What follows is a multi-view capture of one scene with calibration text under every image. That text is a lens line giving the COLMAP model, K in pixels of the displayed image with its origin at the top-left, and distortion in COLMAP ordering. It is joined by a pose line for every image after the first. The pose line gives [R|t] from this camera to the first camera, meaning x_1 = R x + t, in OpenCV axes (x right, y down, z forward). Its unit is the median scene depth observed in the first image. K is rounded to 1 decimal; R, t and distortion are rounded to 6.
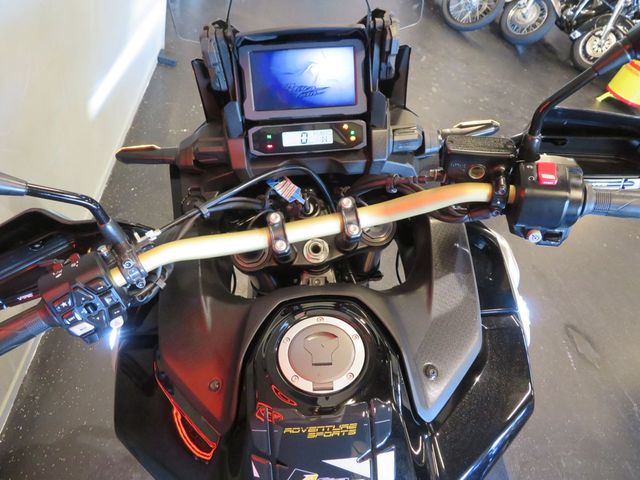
lens RADIAL K [[452.2, 0, 320.0], [0, 452.2, 240.0], [0, 0, 1]] dist [-0.006807, 0.003744]
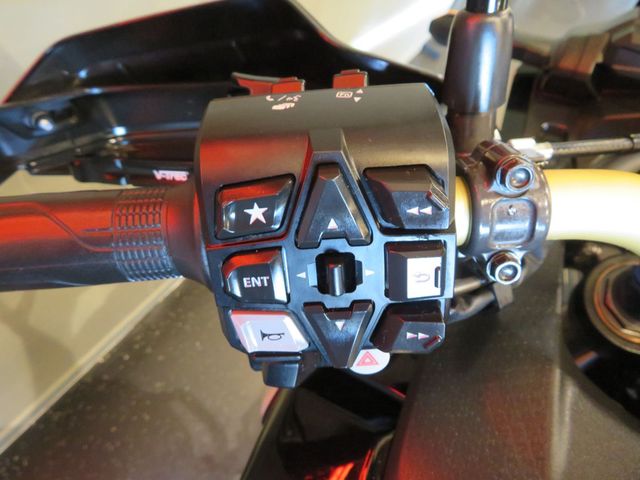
lens RADIAL K [[452.2, 0, 320.0], [0, 452.2, 240.0], [0, 0, 1]] dist [-0.006807, 0.003744]
pose [[0.855901, 0.399891, -0.327904, -0.426720], [-0.419114, 0.907838, 0.013164, 0.129464], [0.302948, 0.126162, 0.944619, 0.738898]]
